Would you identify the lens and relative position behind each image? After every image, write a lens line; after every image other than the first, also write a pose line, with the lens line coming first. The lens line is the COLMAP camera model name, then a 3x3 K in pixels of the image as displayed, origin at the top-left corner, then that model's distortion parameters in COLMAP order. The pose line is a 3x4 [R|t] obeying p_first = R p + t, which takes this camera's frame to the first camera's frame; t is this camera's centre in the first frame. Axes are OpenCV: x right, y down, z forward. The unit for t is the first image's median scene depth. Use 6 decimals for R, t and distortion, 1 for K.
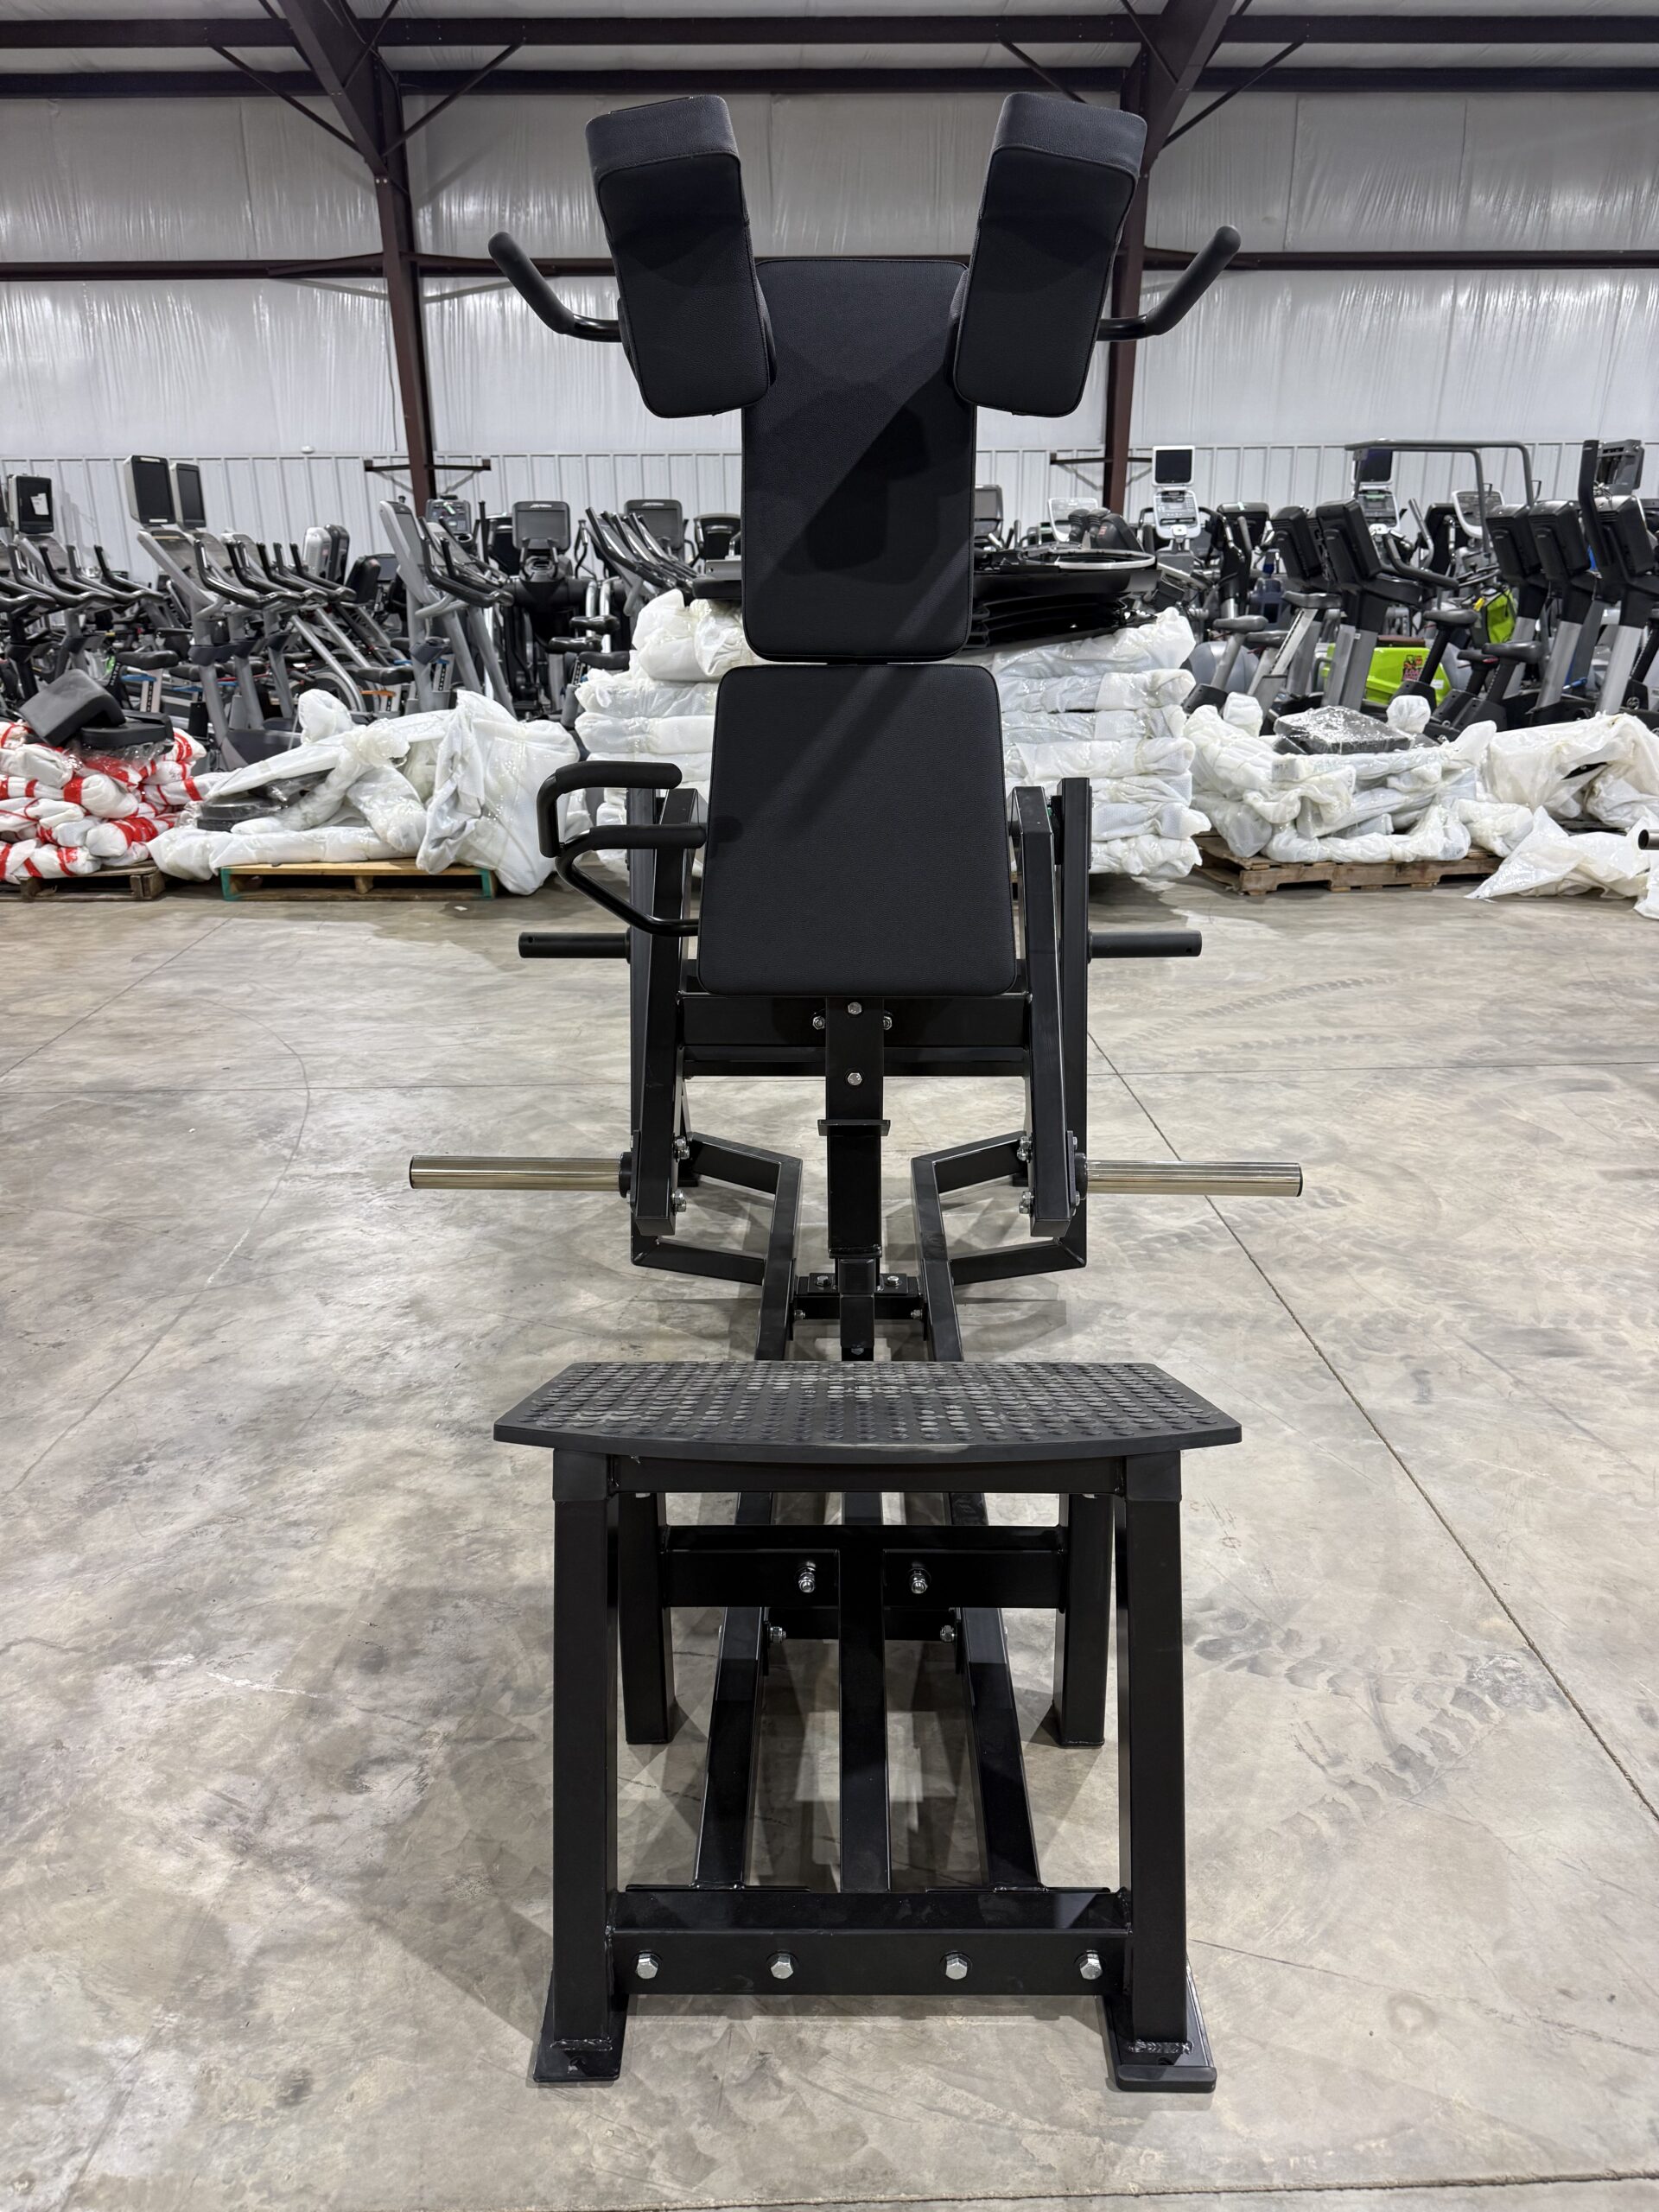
lens RADIAL K [[1555.0, 0, 837.5], [0, 1555.0, 1106.4], [0, 0, 1]] dist [0.034921, -0.058820]
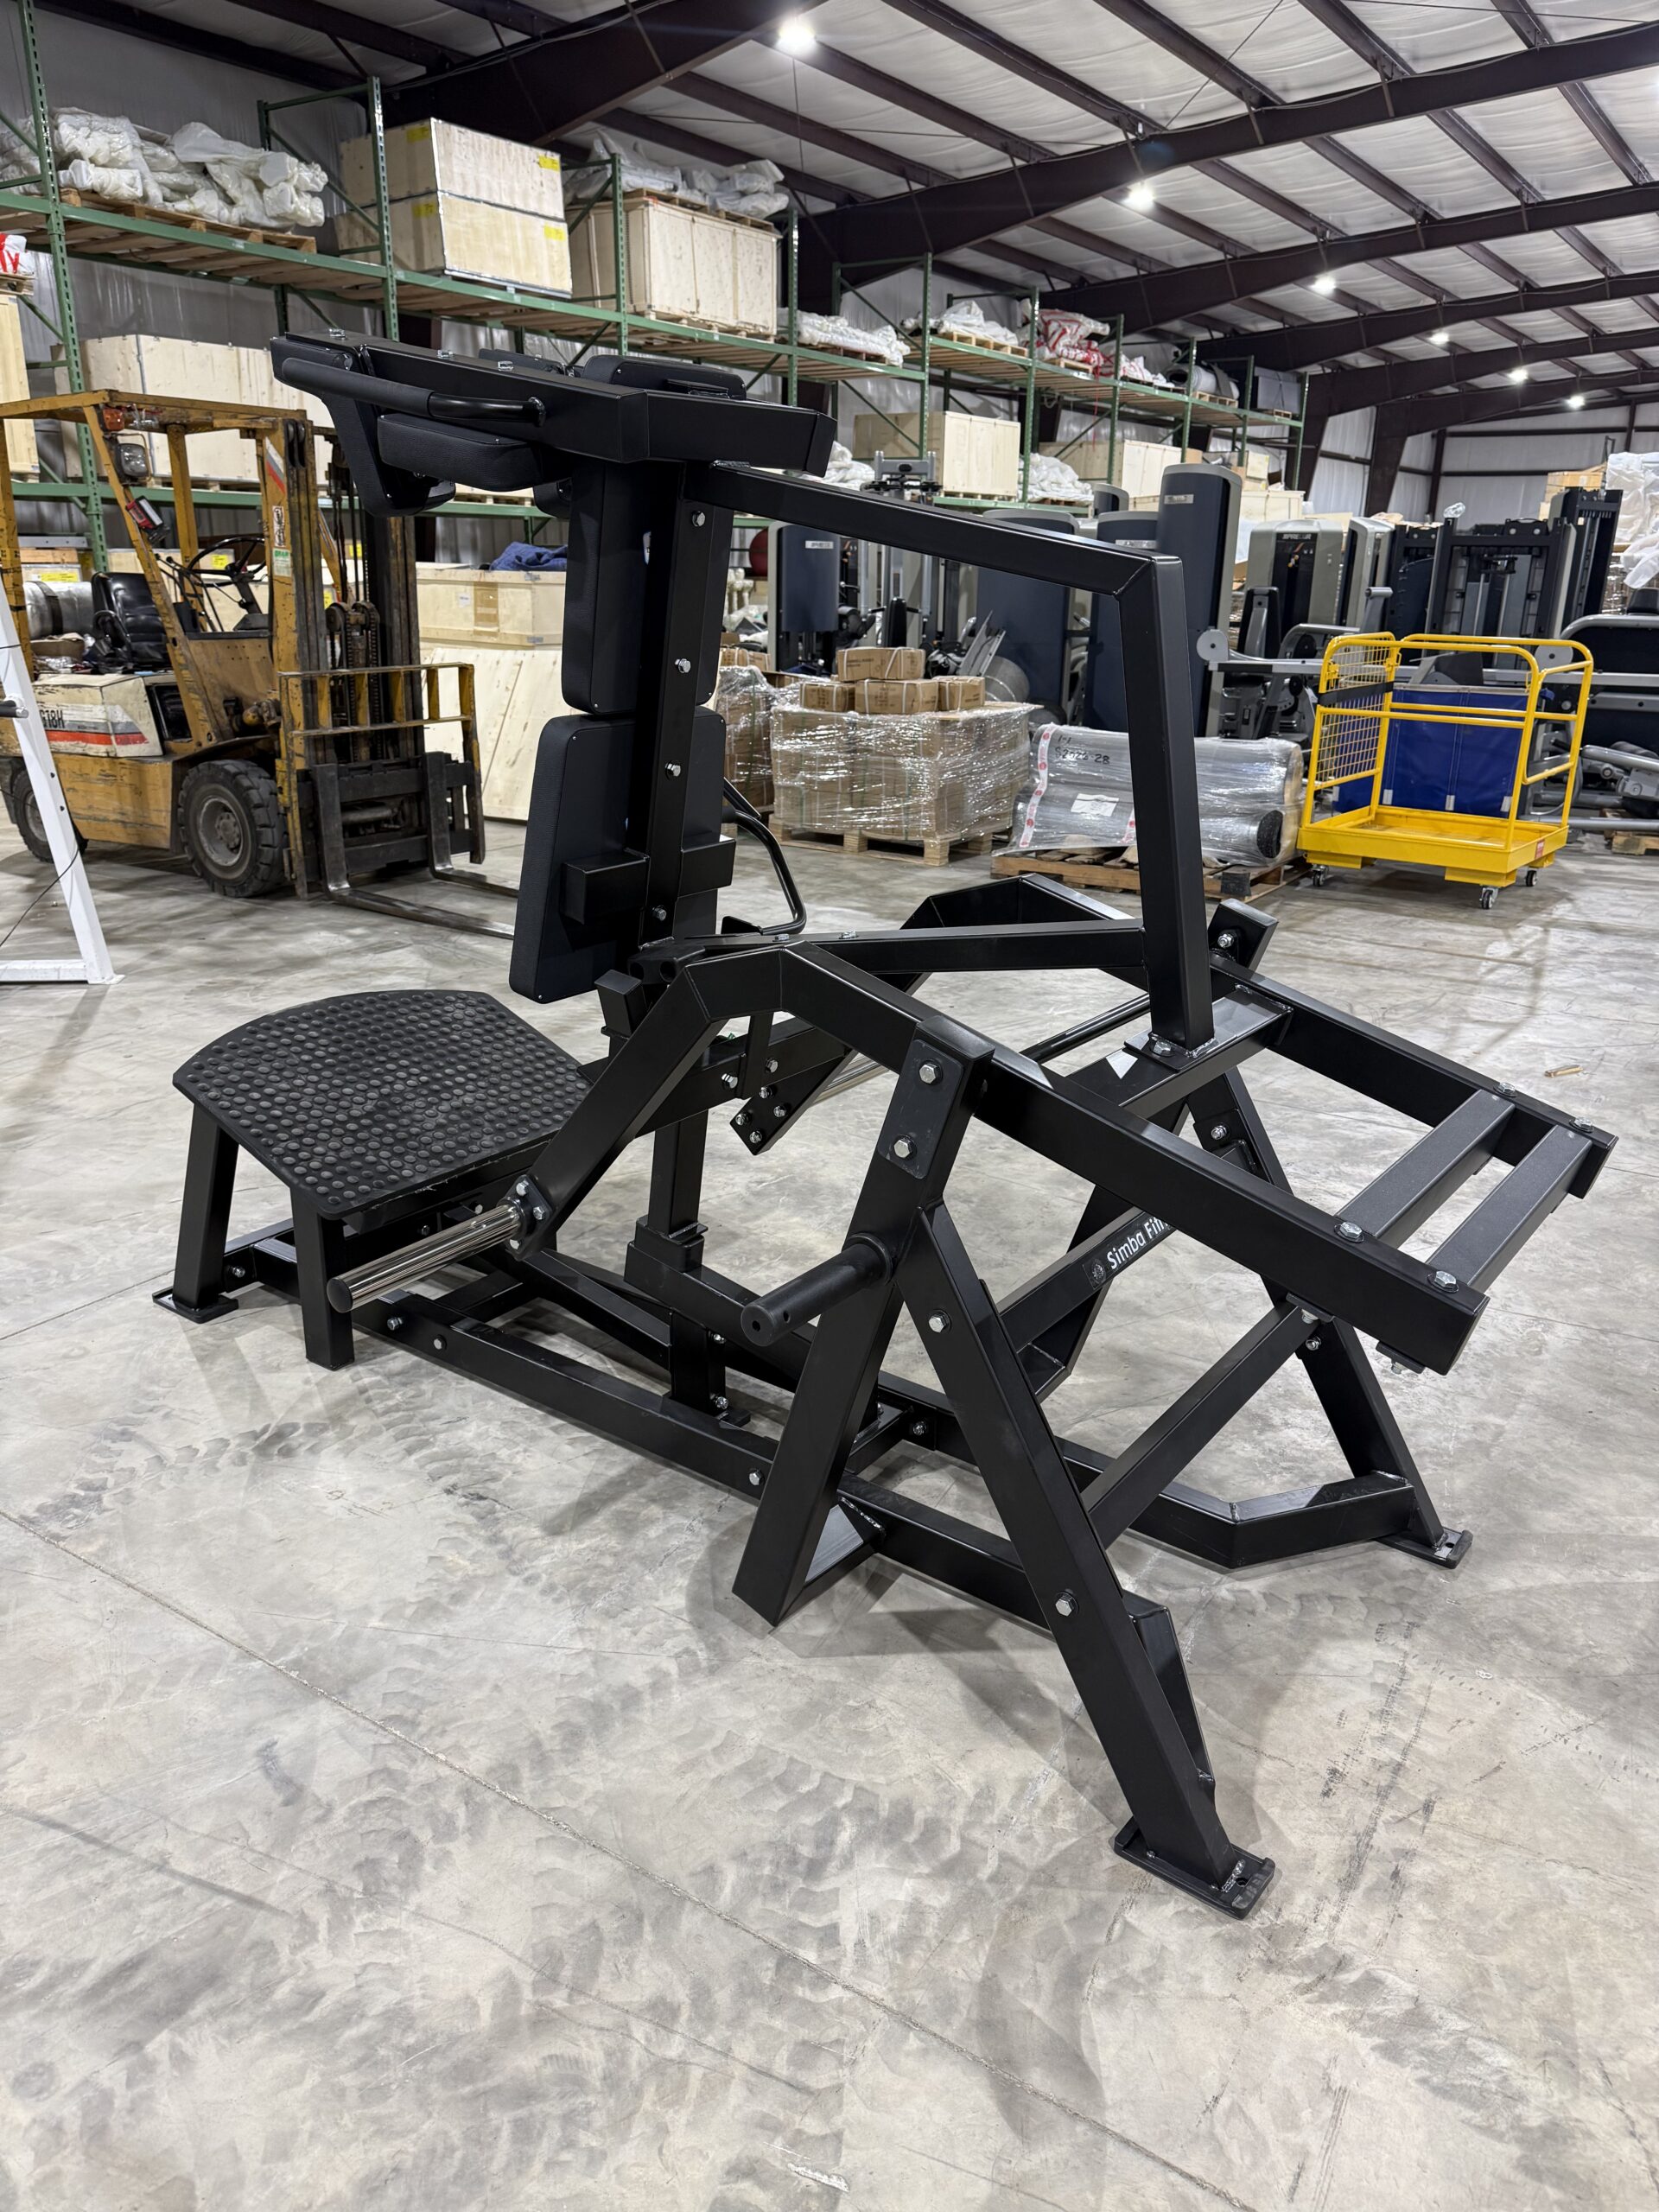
lens RADIAL K [[1555.0, 0, 837.5], [0, 1555.0, 1106.4], [0, 0, 1]] dist [0.034921, -0.058820]
pose [[-0.581339, 0.262304, -0.770222, 0.281260], [-0.282959, 0.822354, 0.493627, -0.204563], [0.762876, 0.504906, -0.403845, 0.534513]]
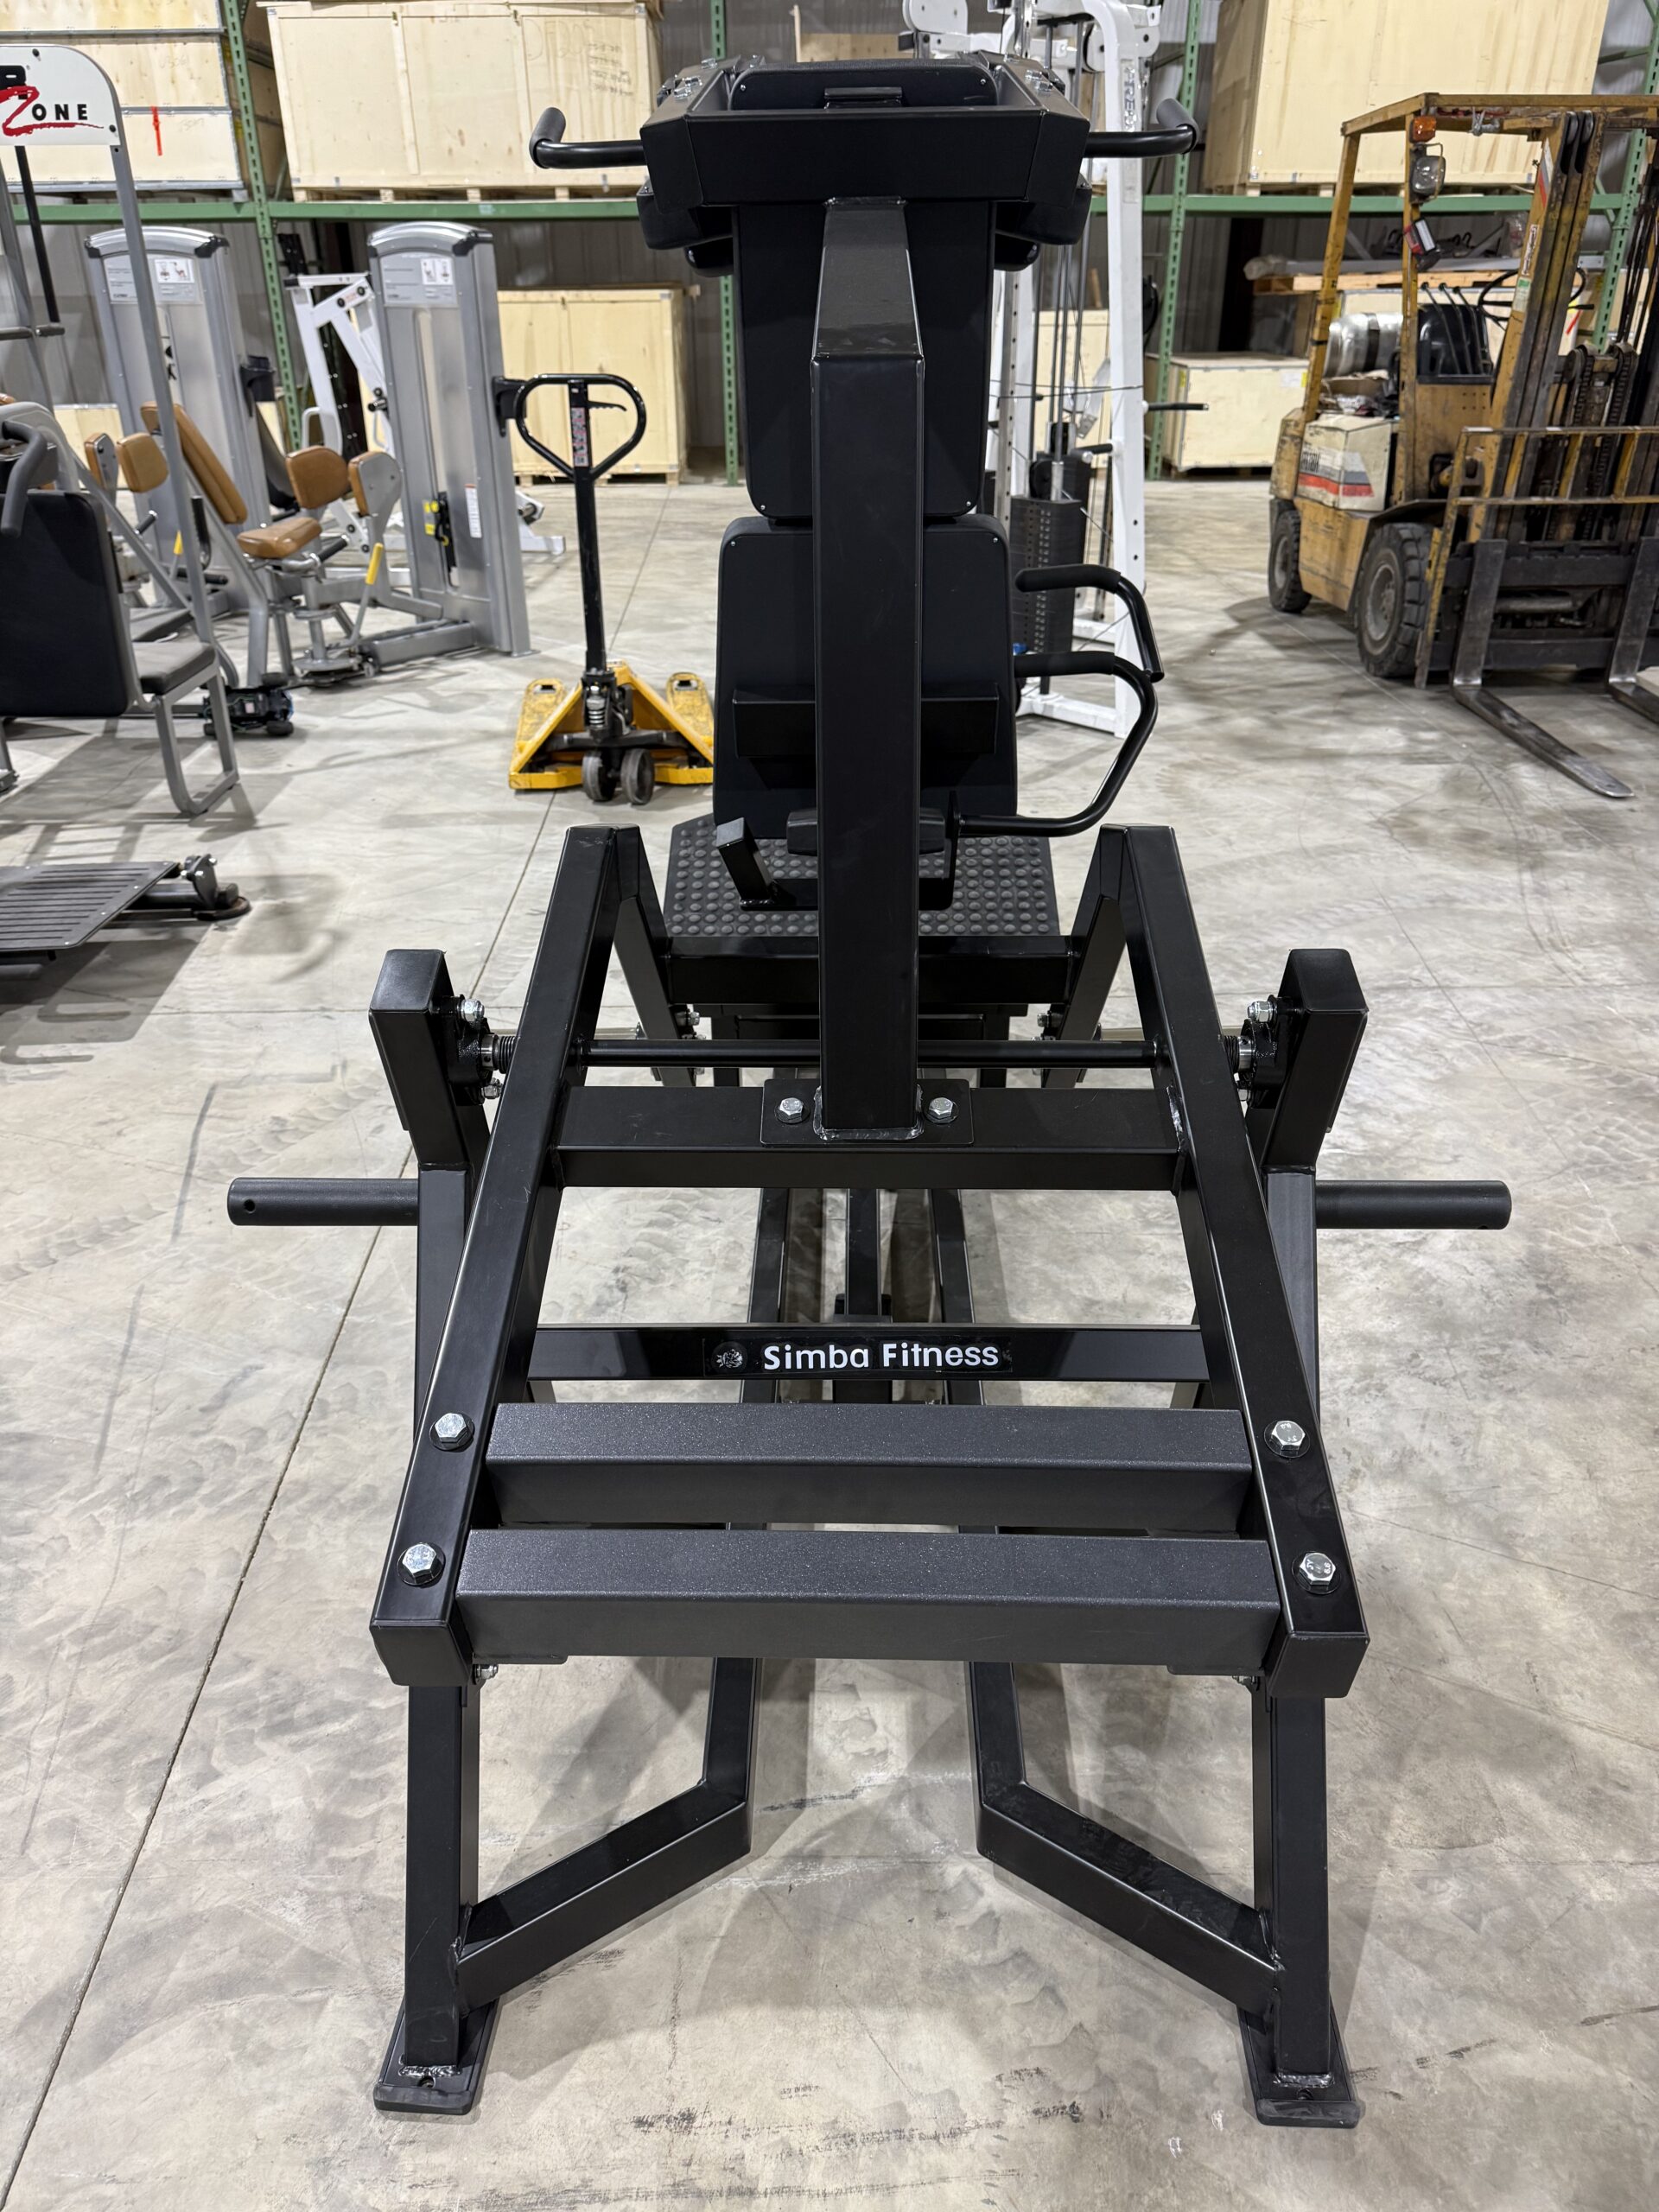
lens RADIAL K [[1555.0, 0, 837.5], [0, 1555.0, 1106.4], [0, 0, 1]] dist [0.034921, -0.058820]
pose [[-0.999965, 0.004099, 0.007343, 0.008267], [0.008192, 0.672240, 0.740288, -0.234742], [-0.001902, 0.740322, -0.672250, 0.591972]]
